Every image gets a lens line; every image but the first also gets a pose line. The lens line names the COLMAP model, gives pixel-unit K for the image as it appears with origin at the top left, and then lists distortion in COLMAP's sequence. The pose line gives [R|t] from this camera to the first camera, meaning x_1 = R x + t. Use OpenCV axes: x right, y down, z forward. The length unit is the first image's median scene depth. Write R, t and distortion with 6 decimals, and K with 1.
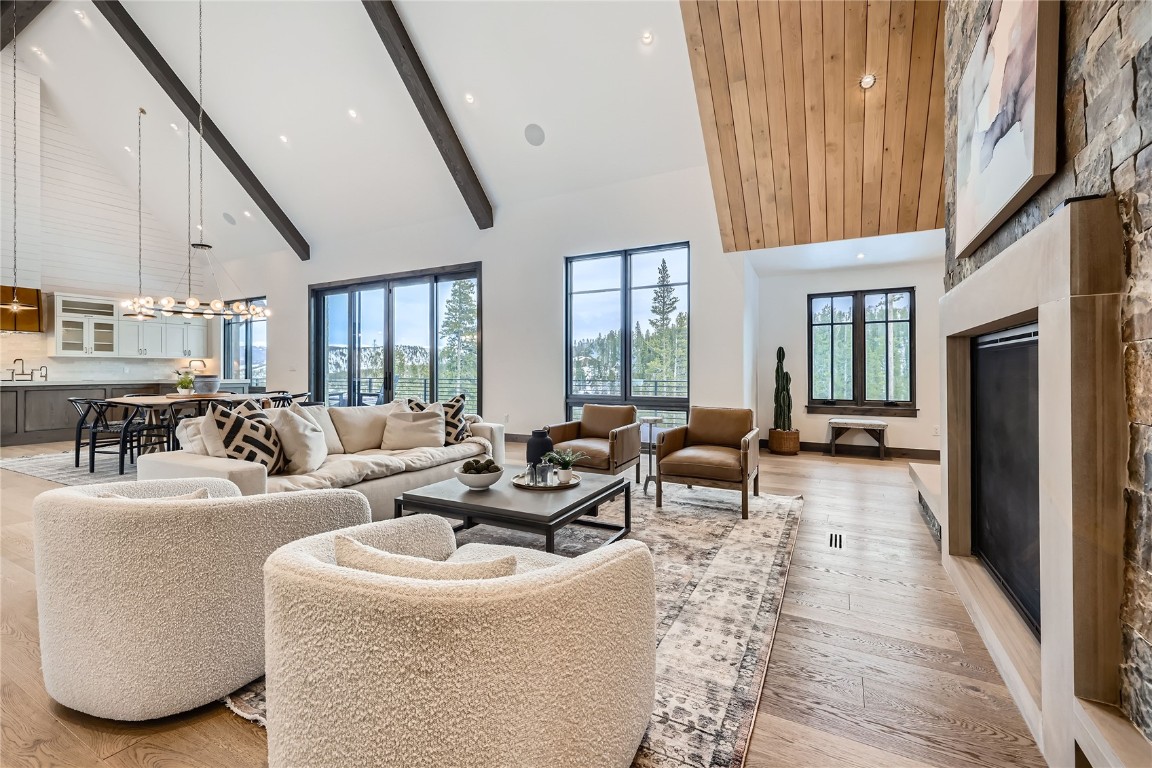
lens RADIAL K [[490.9, 0, 562.7], [0, 490.9, 367.7], [0, 0, 1]] dist [0.004418, -0.000330]
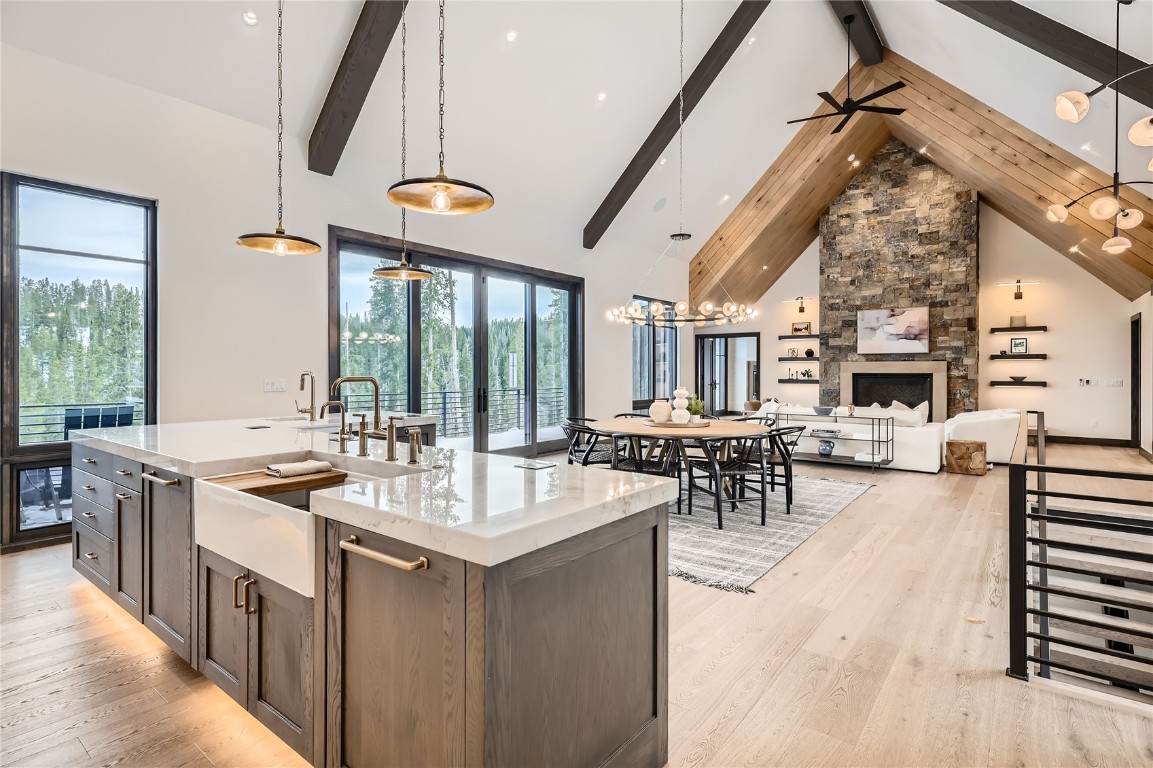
lens RADIAL K [[577.4, 0, 572.3], [0, 577.4, 373.9], [0, 0, 1]] dist [0.005976, 0.000567]
pose [[0.159795, -0.003733, 0.987143, -1.102092], [-0.008387, 0.999952, 0.005139, -0.017159], [-0.987115, -0.009100, 0.159756, 0.665322]]
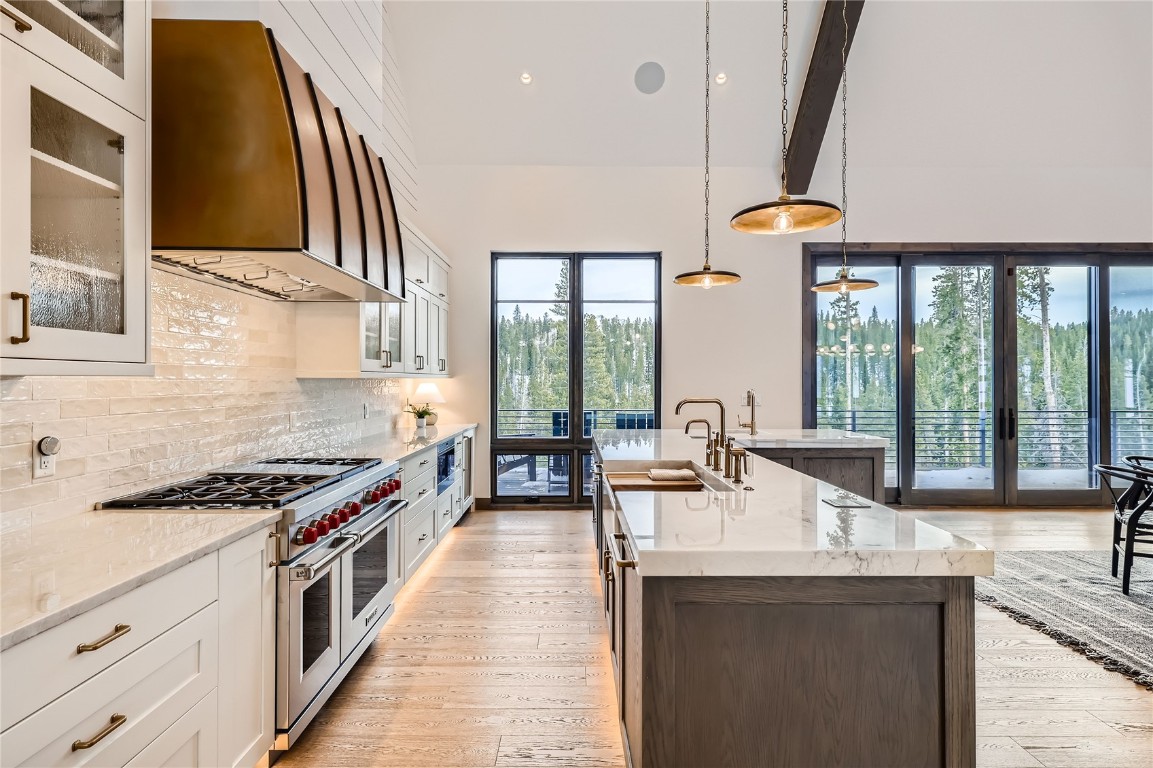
lens RADIAL K [[594.5, 0, 574.6], [0, 594.5, 378.7], [0, 0, 1]] dist [0.001966, 0.002352]
pose [[0.871191, 0.004795, 0.490921, -1.065487], [-0.006868, 0.999973, 0.002420, -0.023650], [-0.490896, -0.005480, 0.871201, 0.579658]]
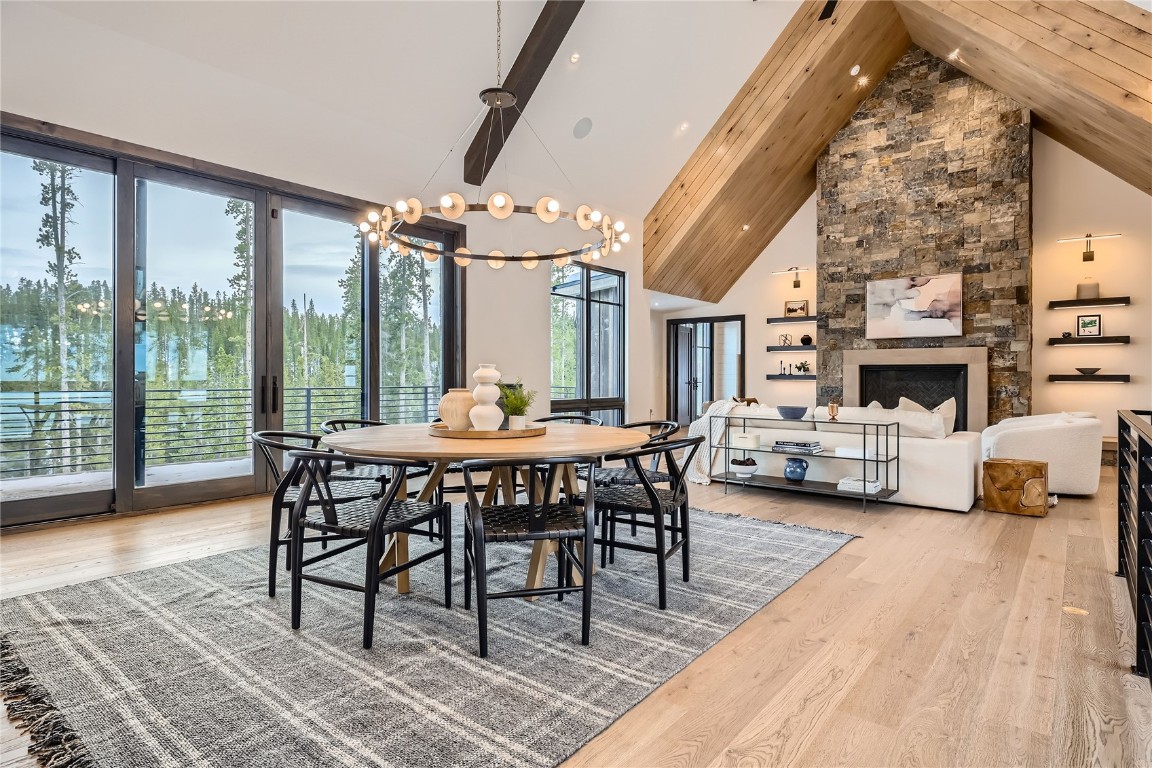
lens RADIAL K [[609.1, 0, 572.2], [0, 609.1, 376.9], [0, 0, 1]] dist [0.000289, 0.001795]
pose [[0.188821, 0.000142, 0.982011, -0.826450], [-0.010128, 0.999947, 0.001803, 0.004348], [-0.981959, -0.010286, 0.188813, 0.537780]]
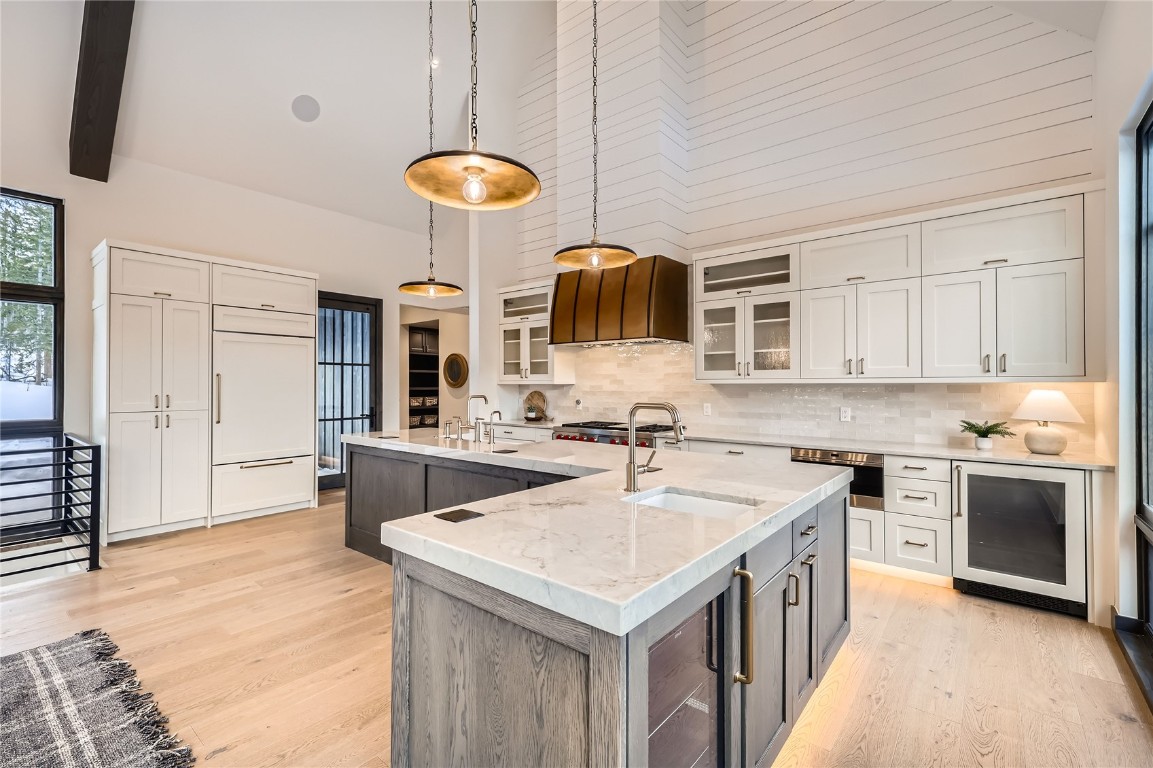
lens RADIAL K [[491.3, 0, 574.1], [0, 491.3, 387.4], [0, 0, 1]] dist [0.004418, -0.000330]
pose [[-0.168266, 0.005056, -0.985729, -0.503284], [0.004469, 0.999980, 0.004367, -0.021290], [0.985732, -0.003670, -0.168285, 0.935054]]
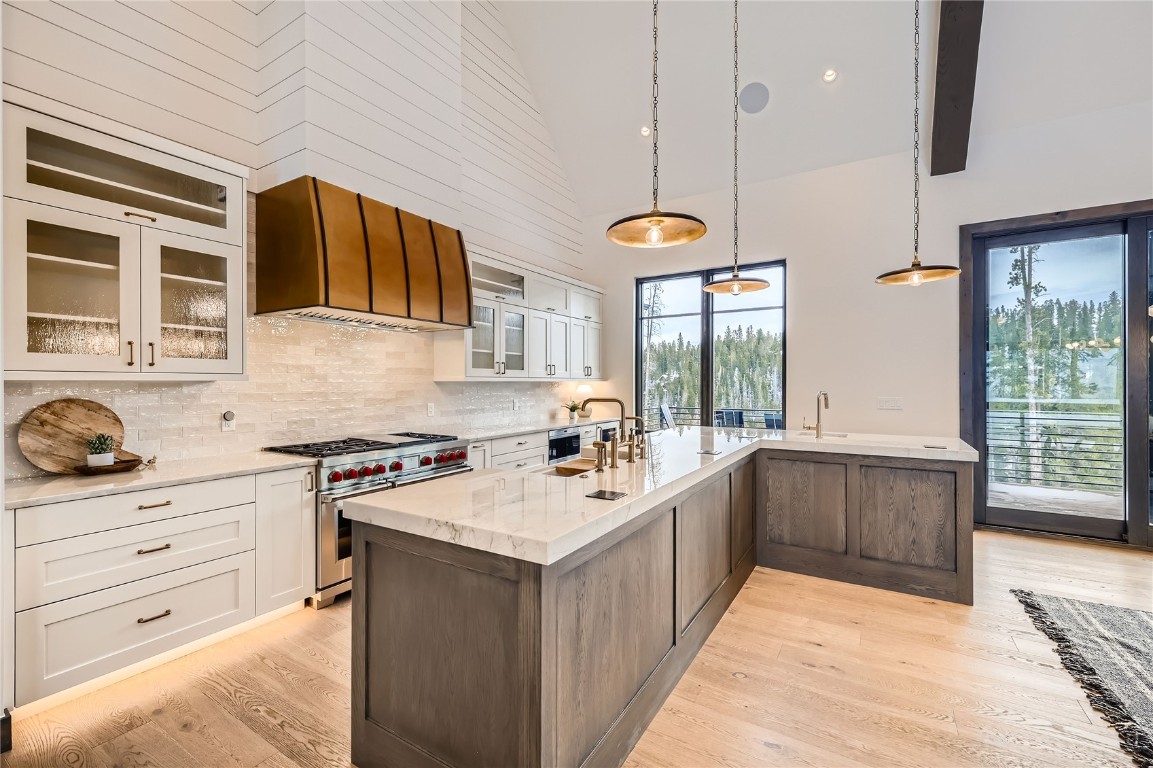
lens RADIAL K [[491.3, 0, 561.5], [0, 491.3, 382.3], [0, 0, 1]] dist [0.004418, -0.000330]
pose [[0.998132, 0.001571, -0.061077, -0.883310], [-0.001274, 0.999987, 0.004895, -0.023758], [0.061083, -0.004808, 0.998121, 0.526700]]
